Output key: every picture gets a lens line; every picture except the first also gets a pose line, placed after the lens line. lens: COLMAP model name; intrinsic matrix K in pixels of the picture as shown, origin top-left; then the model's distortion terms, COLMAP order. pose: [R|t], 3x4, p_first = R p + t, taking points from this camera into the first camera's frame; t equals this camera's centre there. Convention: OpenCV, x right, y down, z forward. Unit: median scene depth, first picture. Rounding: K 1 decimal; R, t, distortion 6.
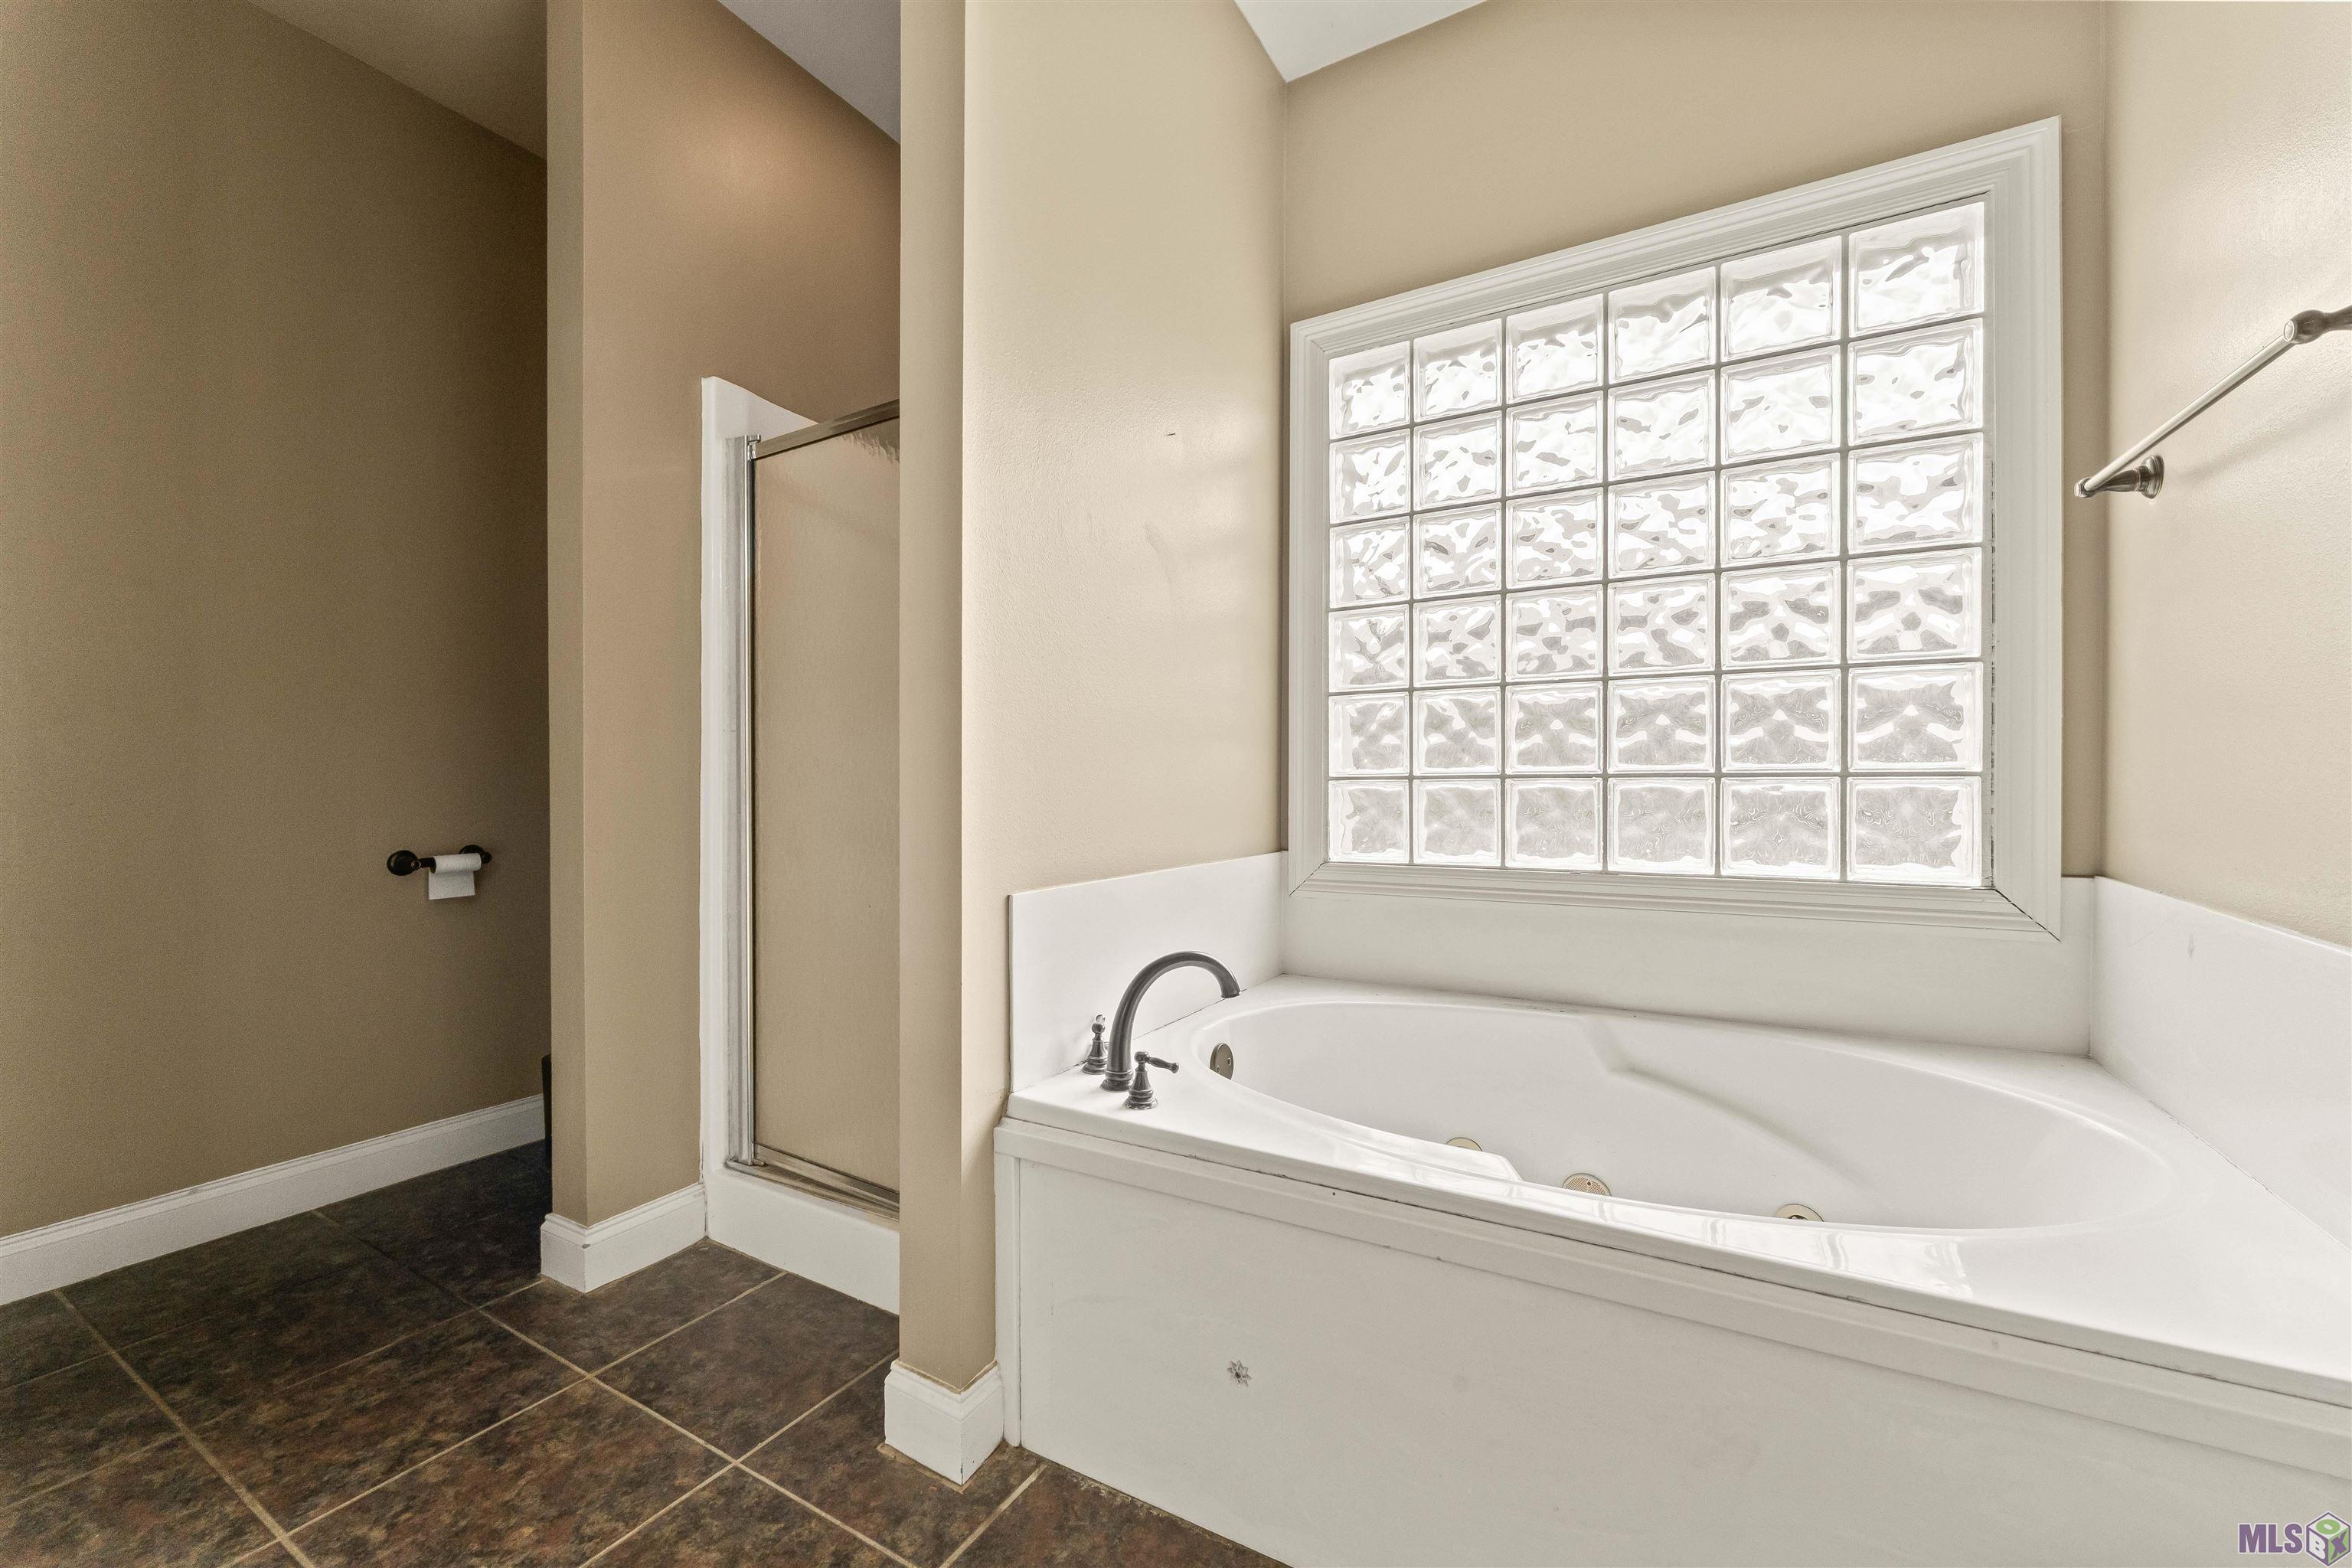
lens RADIAL K [[942.8, 0, 1179.7], [0, 942.8, 782.2], [0, 0, 1]] dist [0.000072, 0.000098]
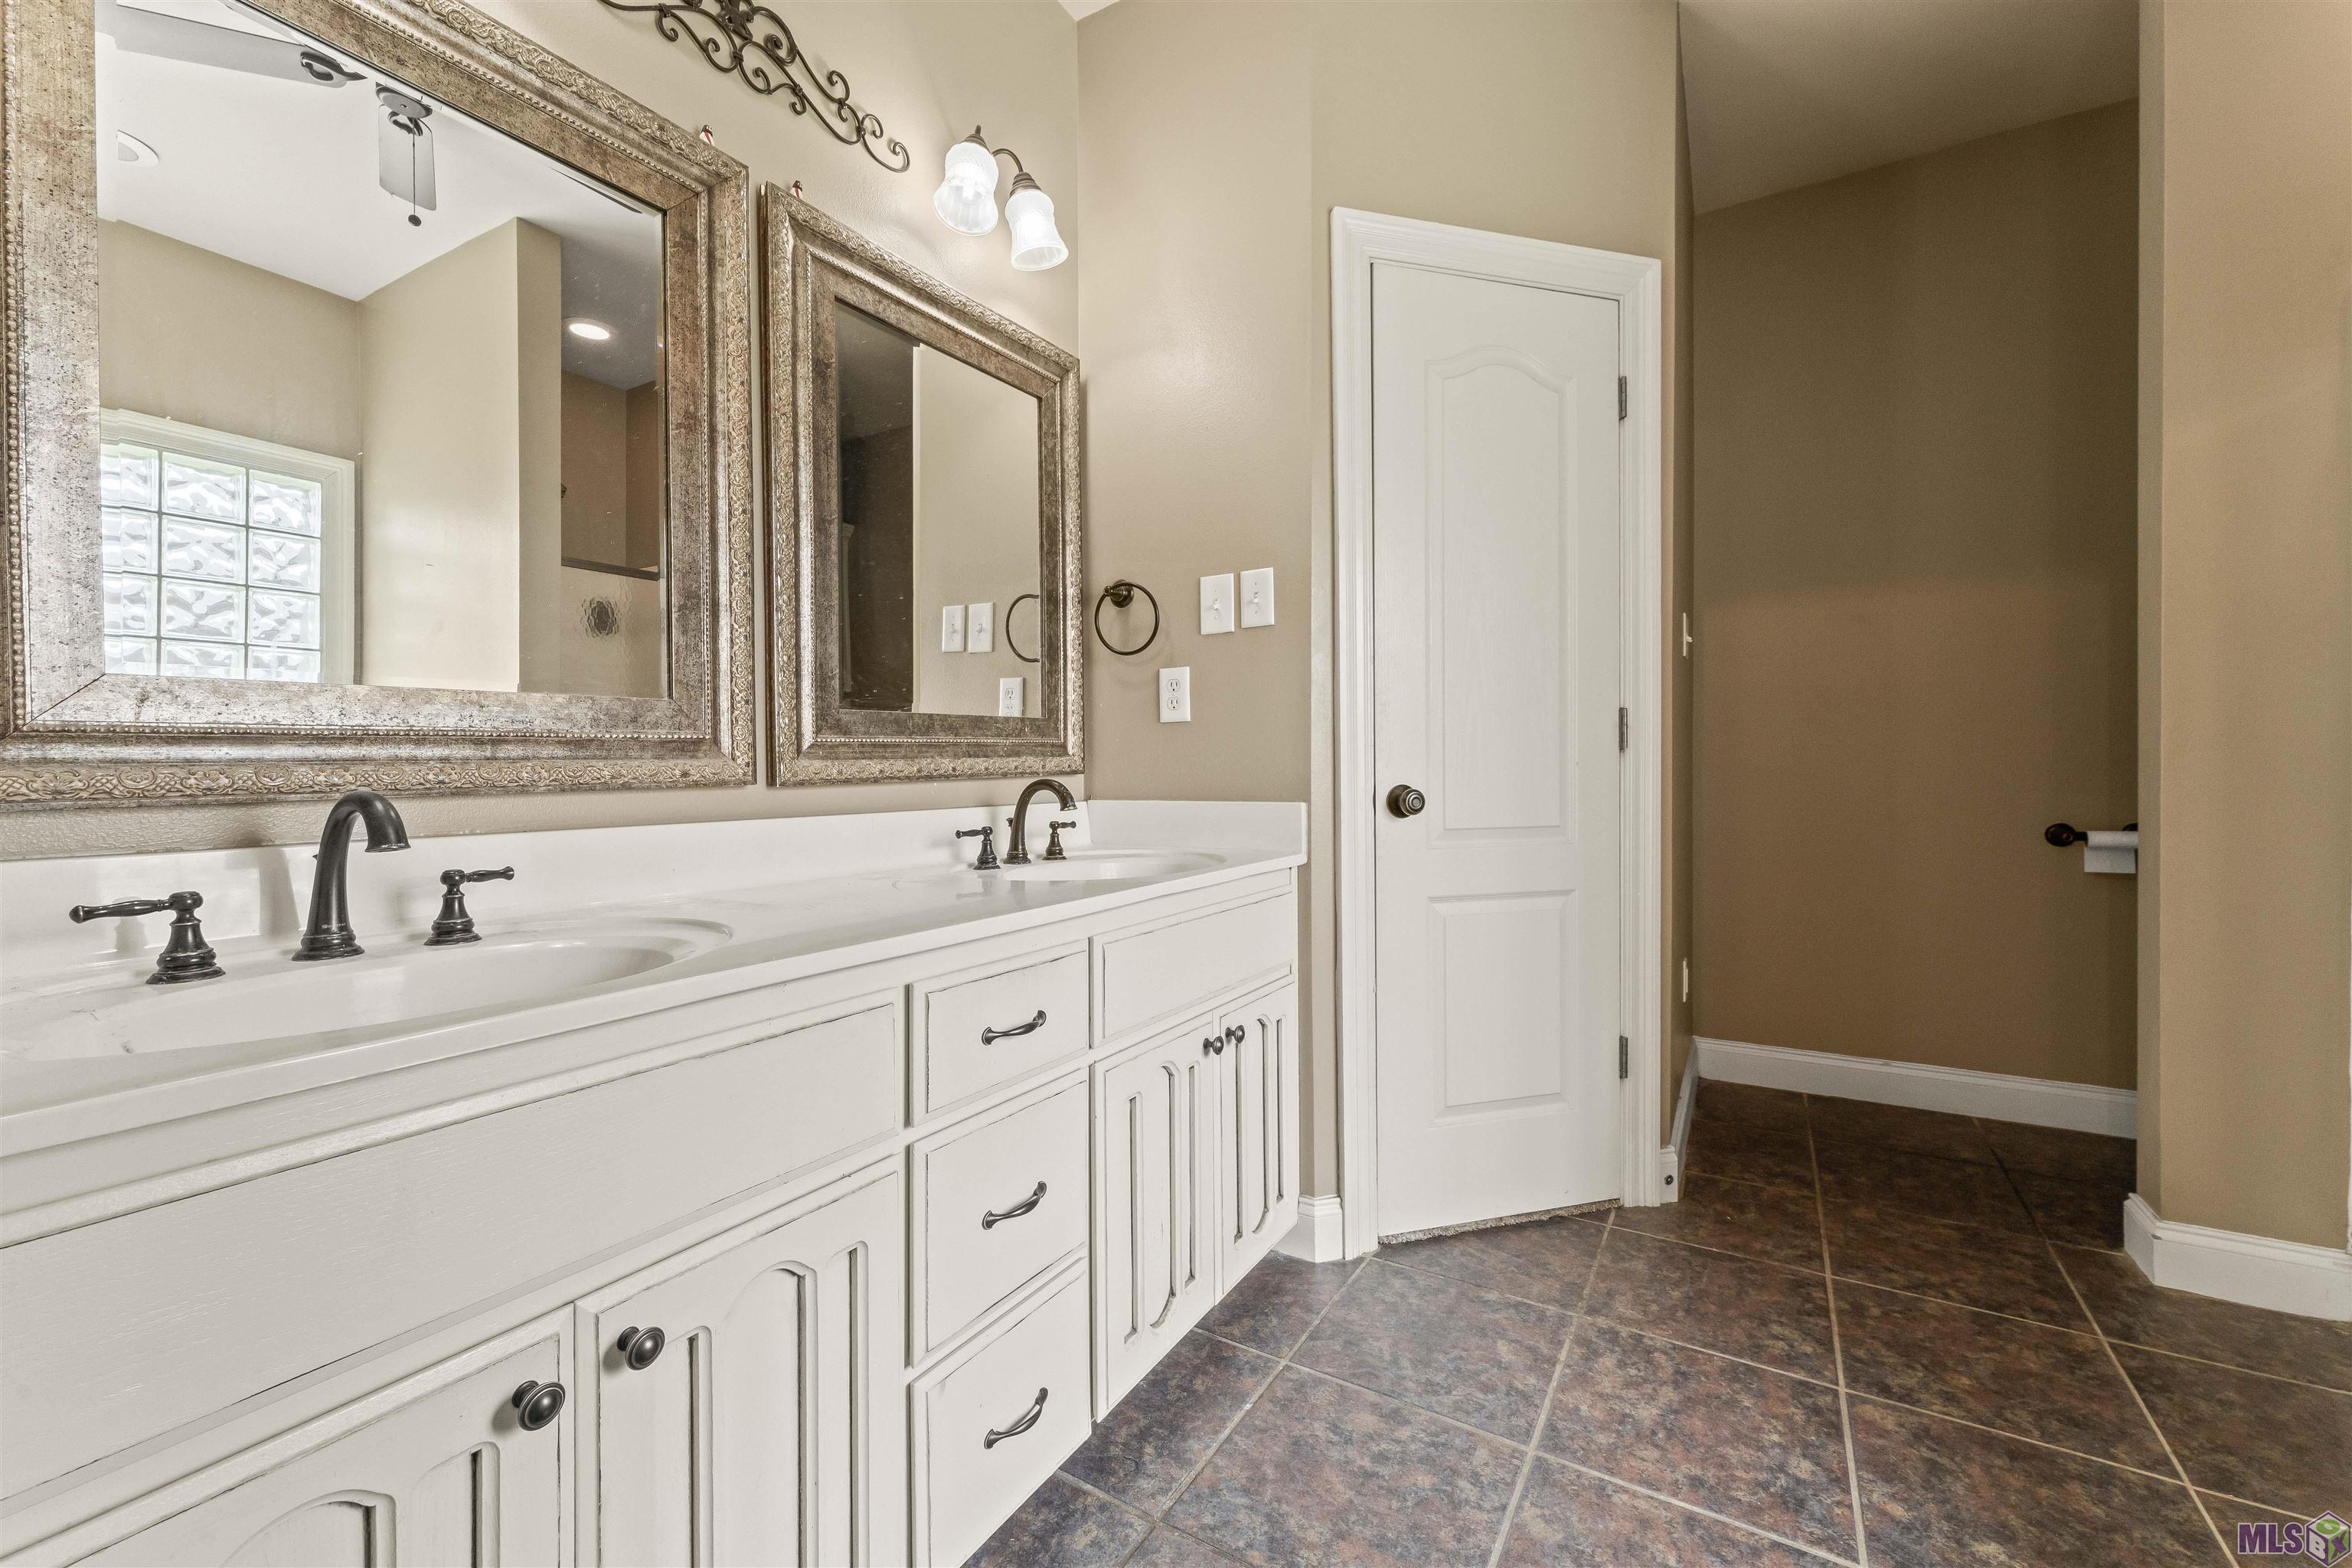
lens RADIAL K [[942.8, 0, 1179.7], [0, 942.8, 782.2], [0, 0, 1]] dist [0.000072, 0.000098]
pose [[-0.013597, 0.019820, -0.999711, 0.391243], [0.002985, 0.999800, 0.019781, 0.001336], [0.999903, -0.002715, -0.013654, 0.010506]]
